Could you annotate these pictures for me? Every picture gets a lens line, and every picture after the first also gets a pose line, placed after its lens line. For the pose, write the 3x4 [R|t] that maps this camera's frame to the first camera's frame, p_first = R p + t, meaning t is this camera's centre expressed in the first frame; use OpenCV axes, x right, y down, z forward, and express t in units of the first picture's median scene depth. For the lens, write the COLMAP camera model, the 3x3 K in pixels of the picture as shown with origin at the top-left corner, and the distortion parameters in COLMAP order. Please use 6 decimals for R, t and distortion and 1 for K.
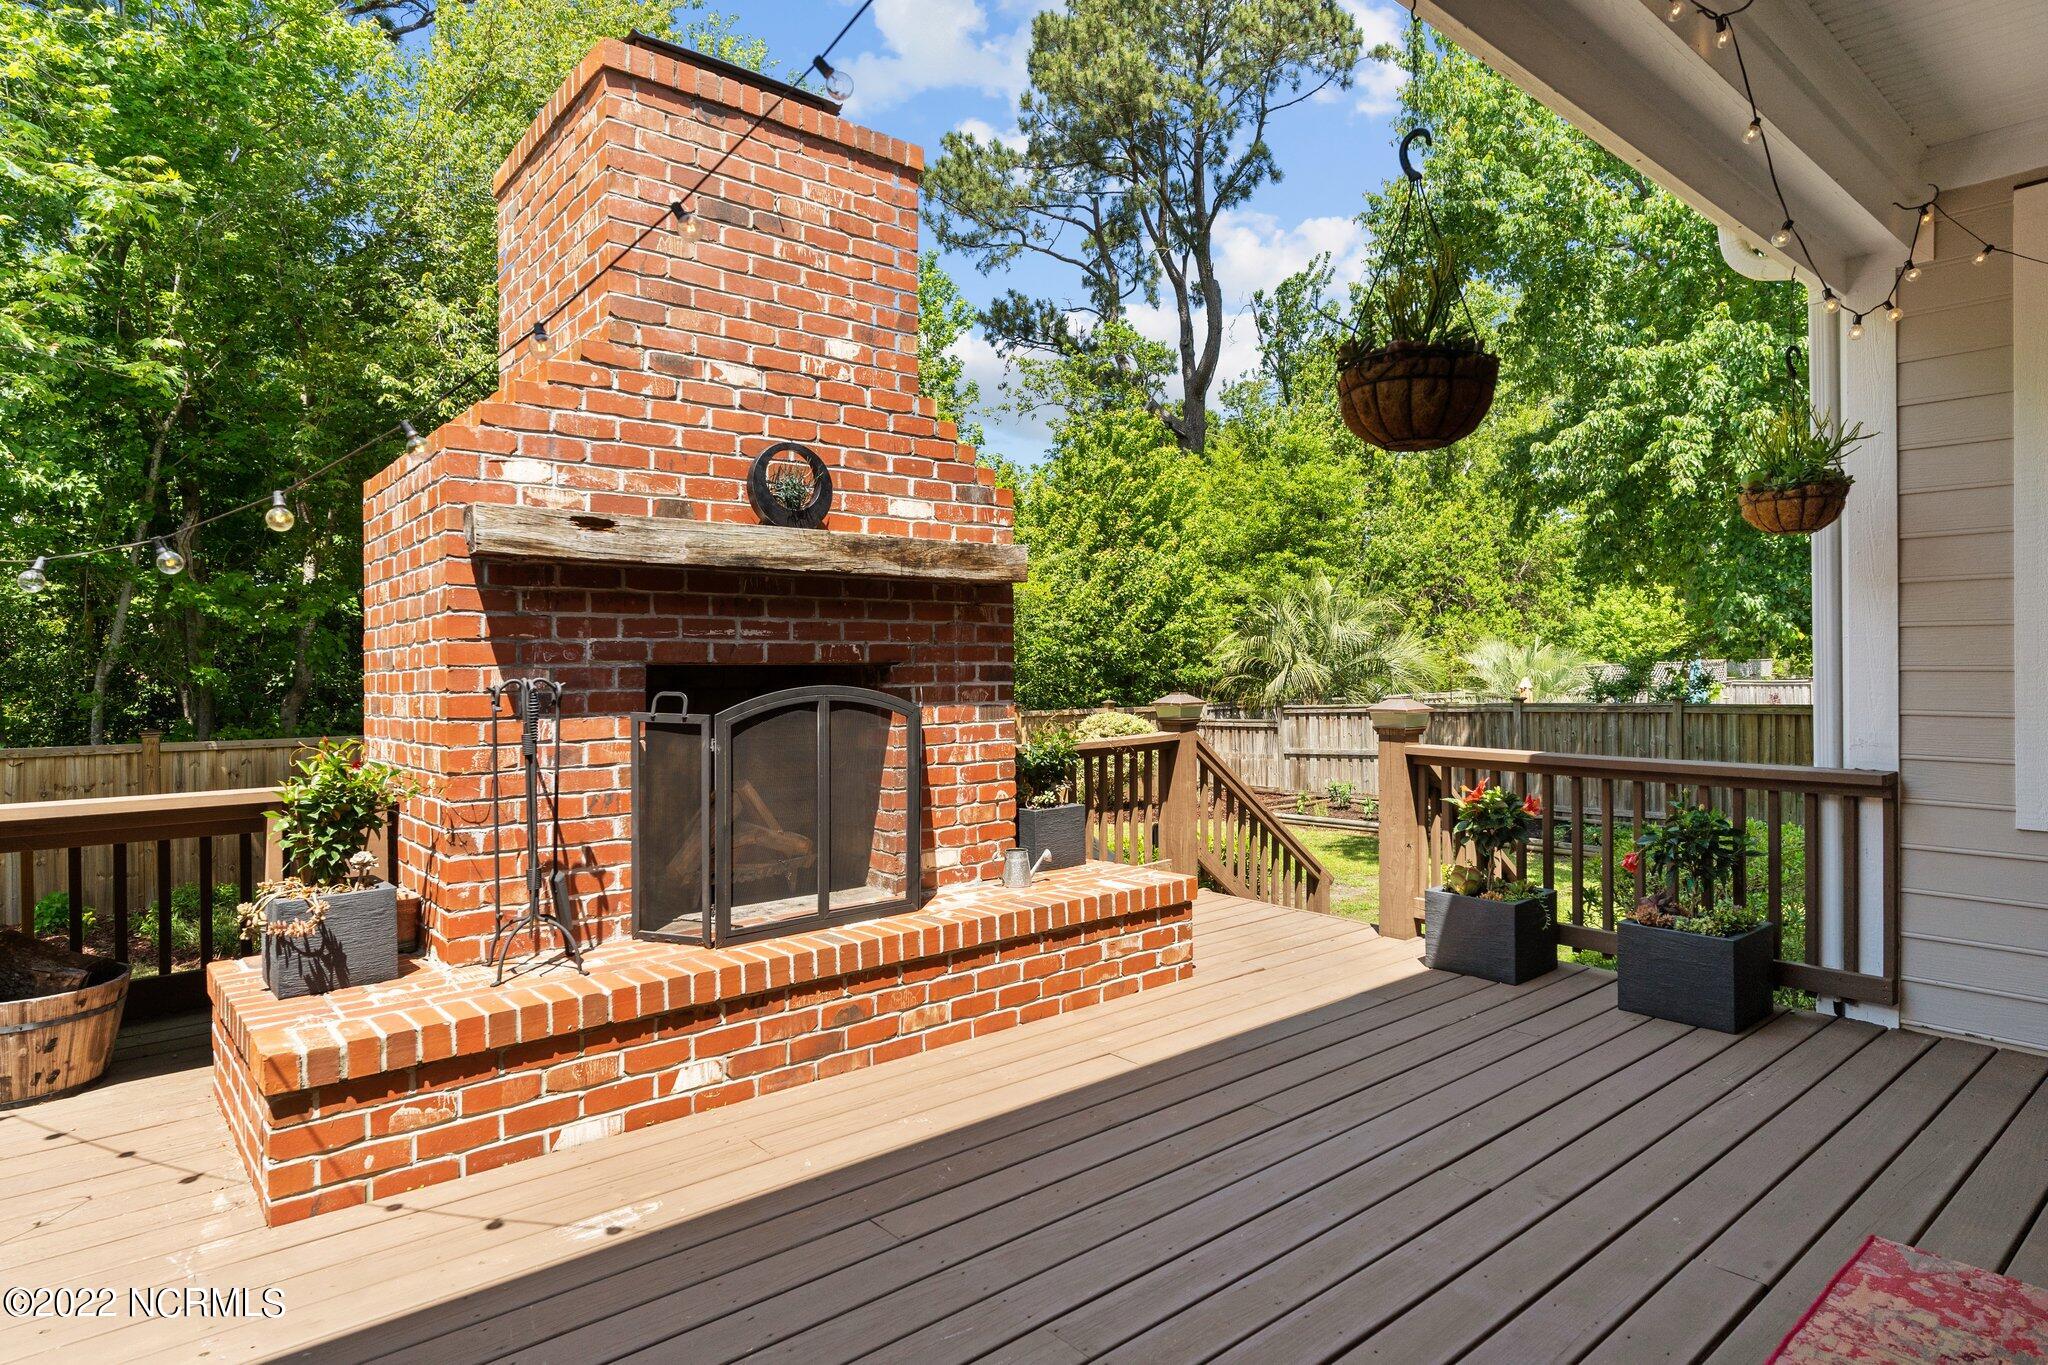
lens RADIAL K [[1150.0, 0, 986.0], [0, 1150.0, 659.3], [0, 0, 1]] dist [-0.003171, -0.000020]
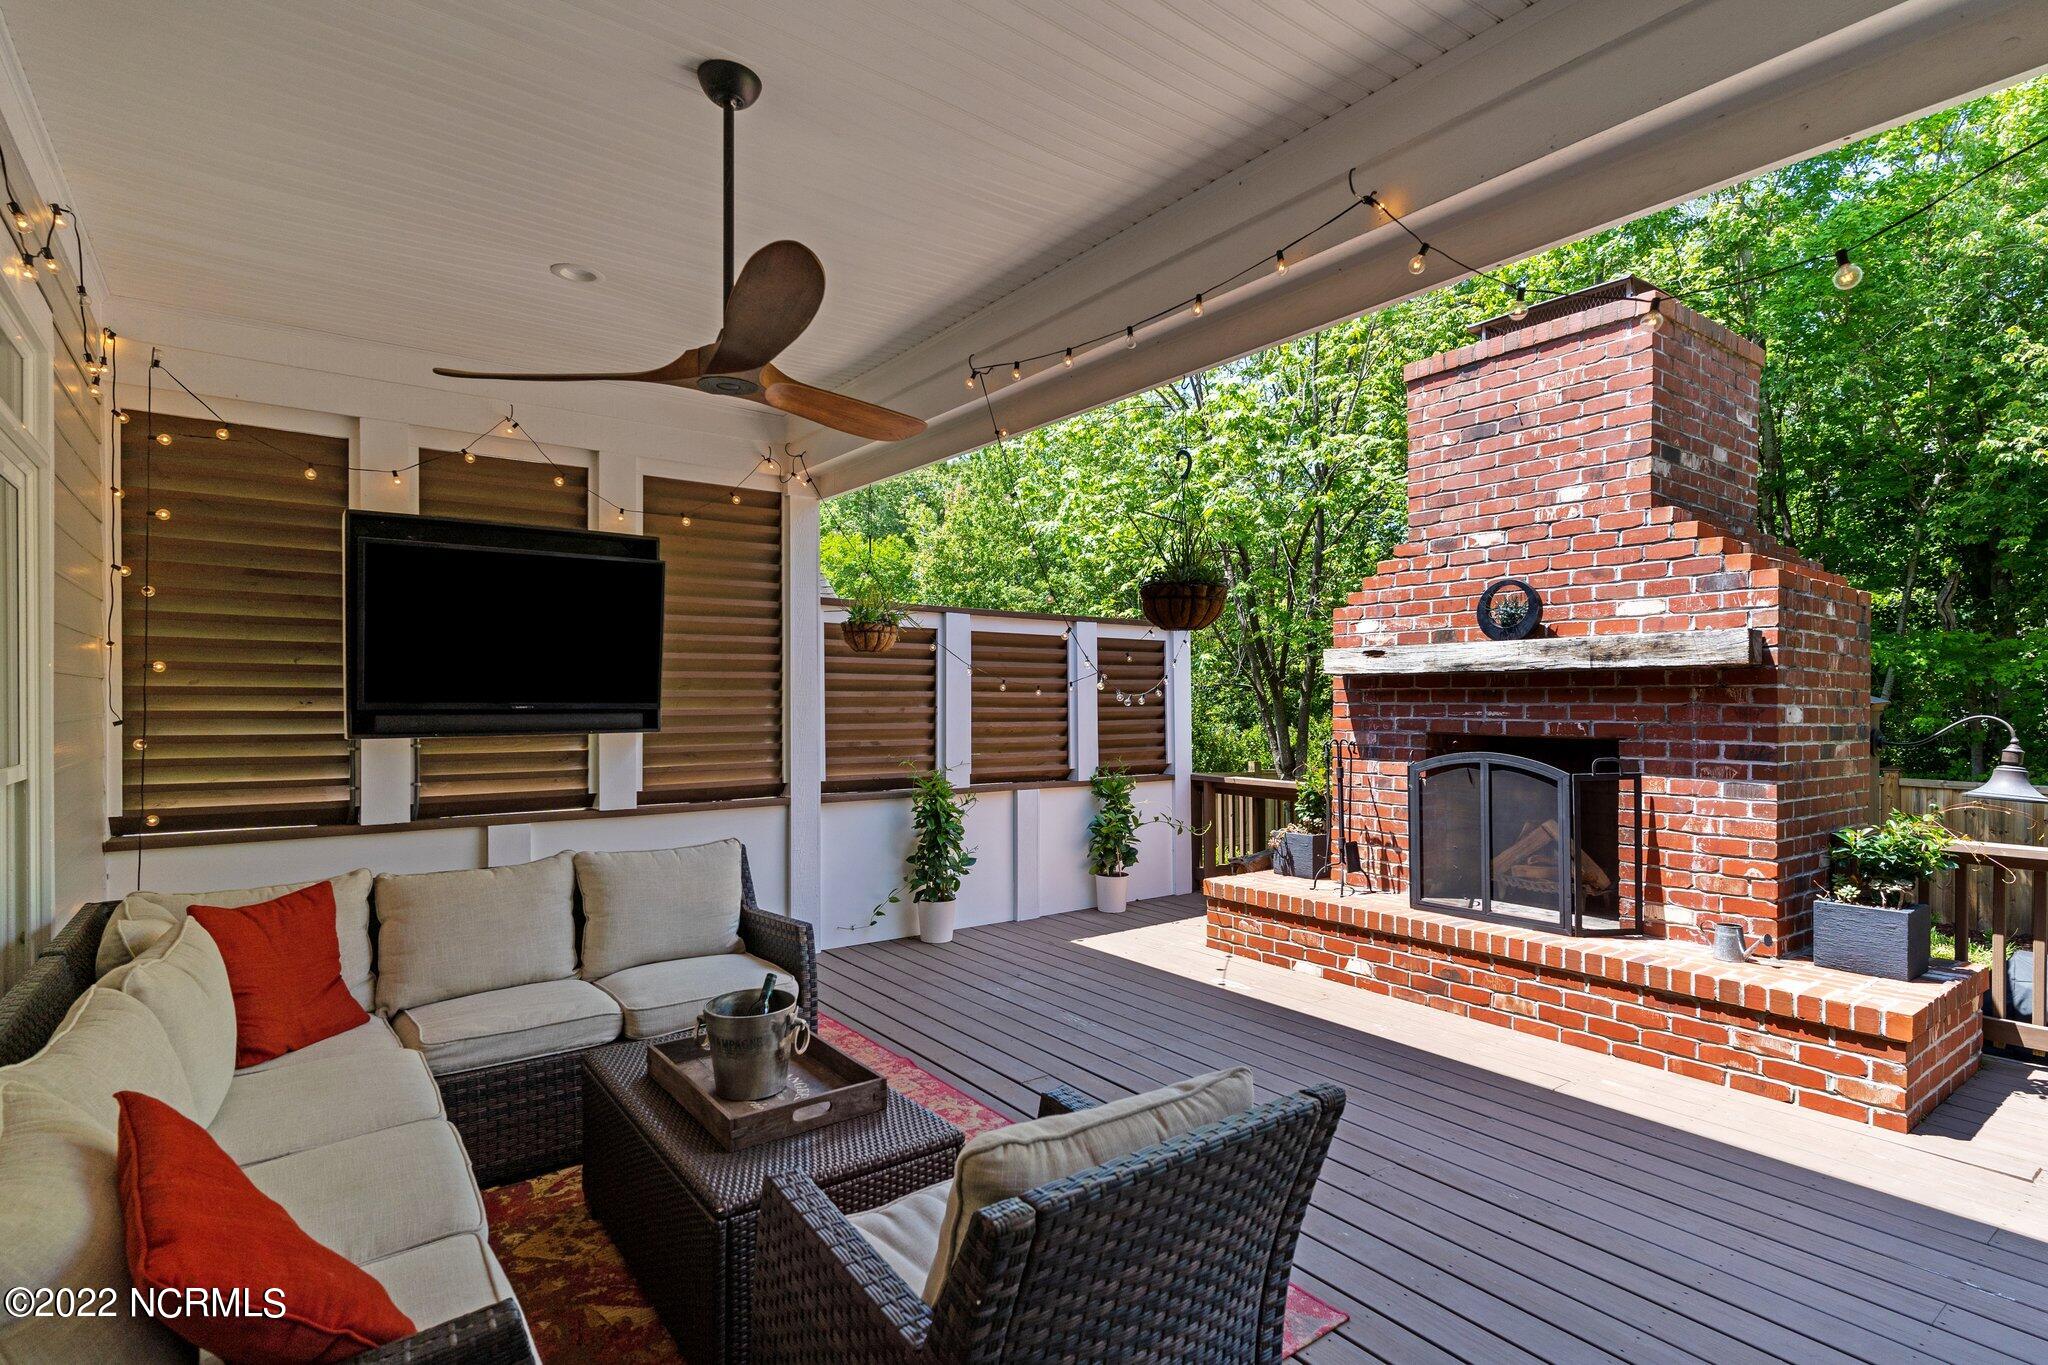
lens RADIAL K [[992.6, 0, 1028.3], [0, 992.6, 691.6], [0, 0, 1]] dist [0.001100, 0.000885]
pose [[-0.055701, -0.003369, -0.998442, 1.082981], [0.003437, 0.999988, -0.003566, -0.048402], [0.998442, -0.003630, -0.055689, 0.478982]]
